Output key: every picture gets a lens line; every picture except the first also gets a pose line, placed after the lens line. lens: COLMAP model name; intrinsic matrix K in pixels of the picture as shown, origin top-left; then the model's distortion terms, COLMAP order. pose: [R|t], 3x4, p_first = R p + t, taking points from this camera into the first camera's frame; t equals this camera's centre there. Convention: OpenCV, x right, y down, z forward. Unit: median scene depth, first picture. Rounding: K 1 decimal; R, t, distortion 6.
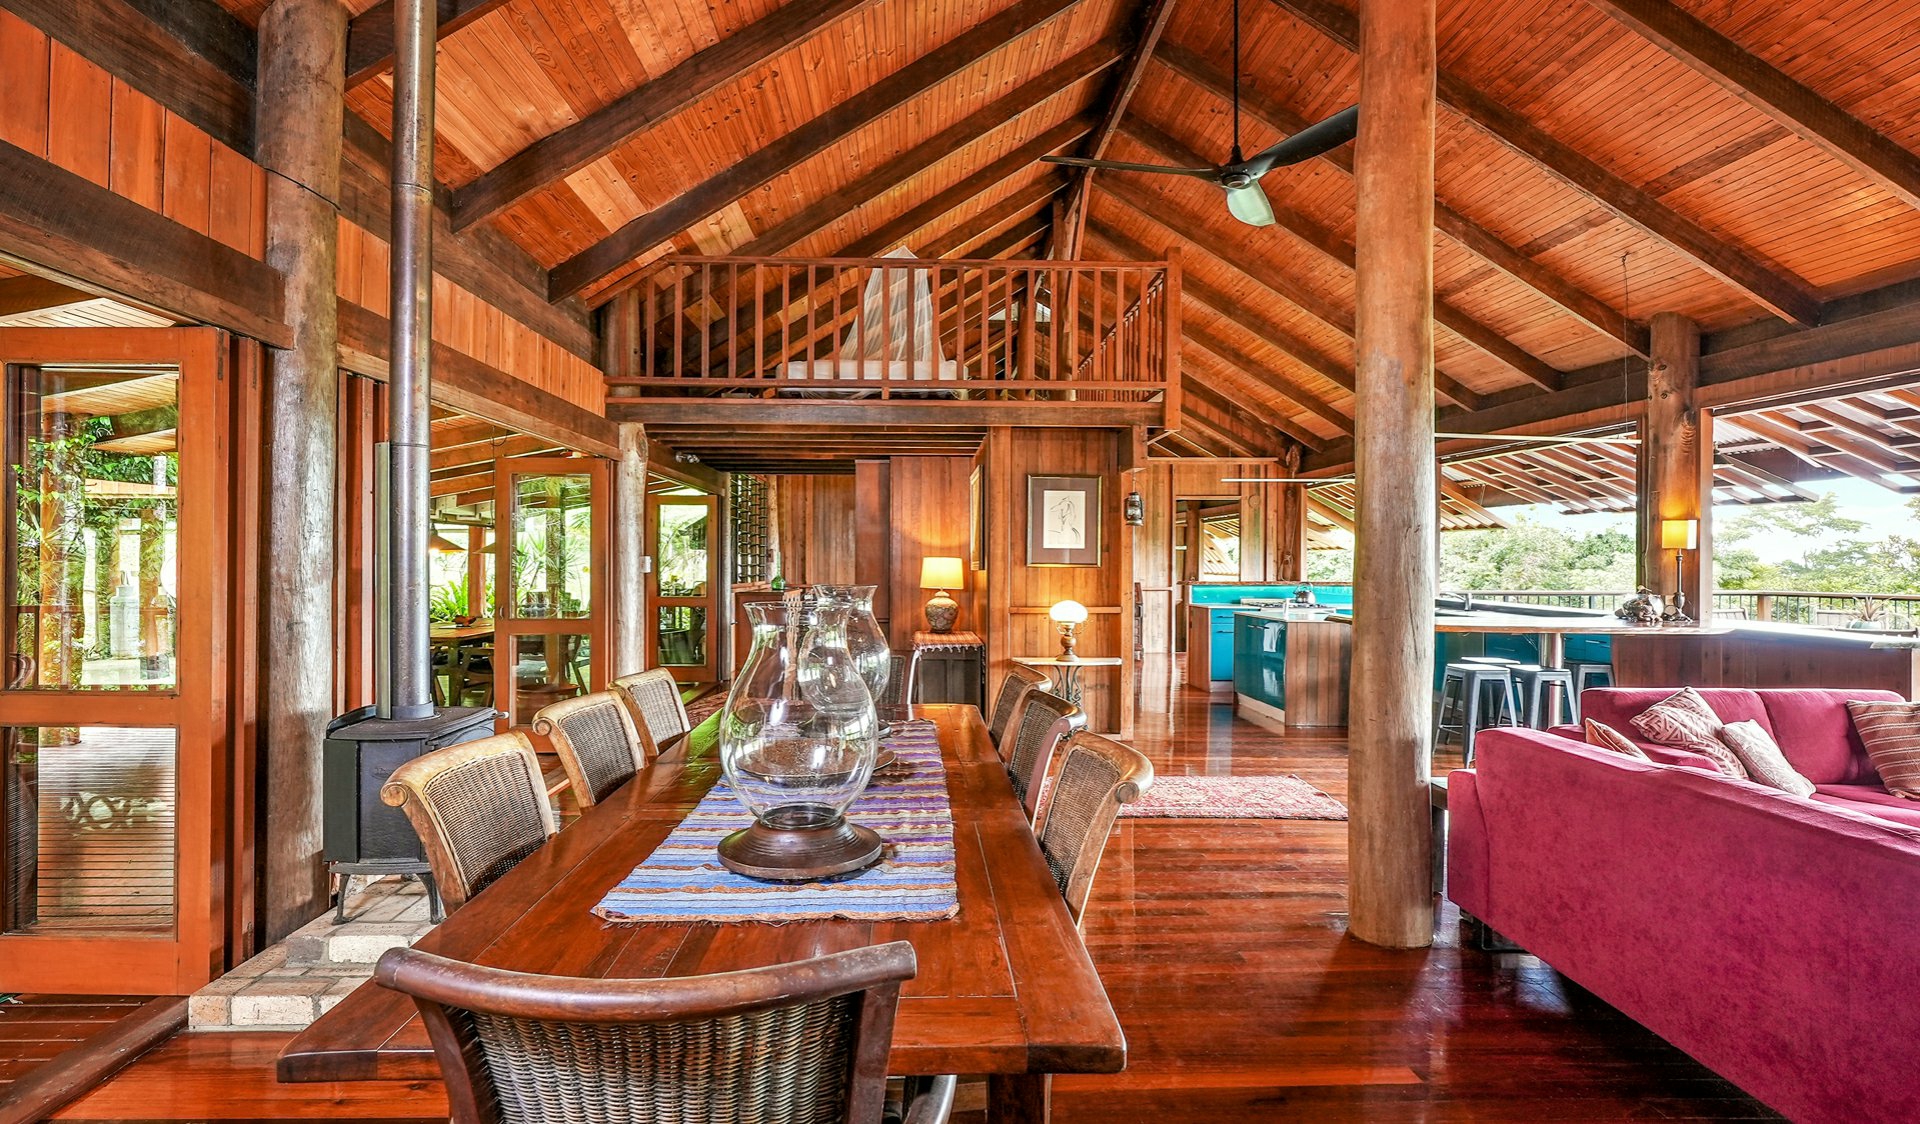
lens RADIAL K [[931.0, 0, 955.6], [0, 931.0, 562.0], [0, 0, 1]] dist [-0.002328, 0.000002]
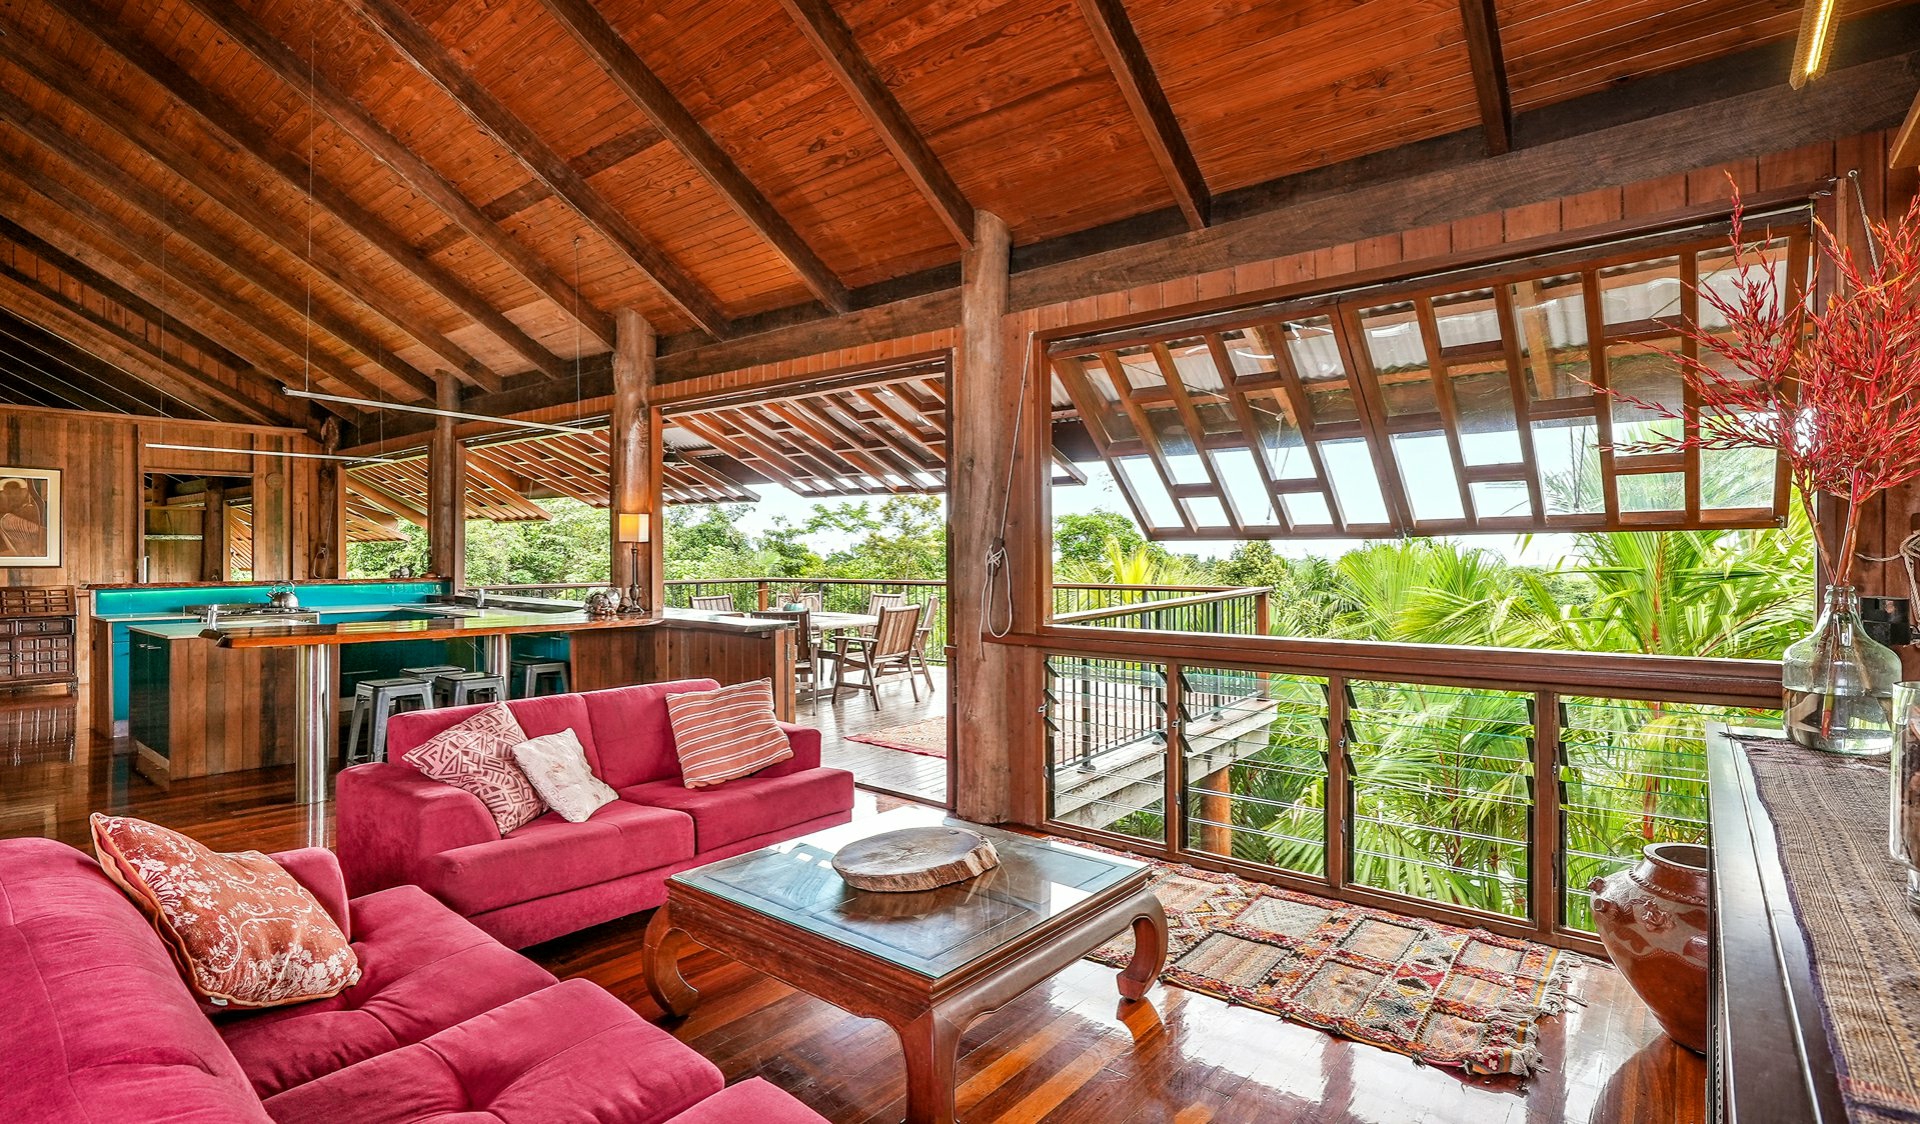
lens RADIAL K [[931.0, 0, 954.1], [0, 931.0, 557.1], [0, 0, 1]] dist [-0.002328, 0.000002]
pose [[0.658539, -0.006868, 0.752515, 0.182604], [0.004637, 0.999976, 0.005069, -0.000832], [-0.752532, 0.000151, 0.658555, 0.047646]]
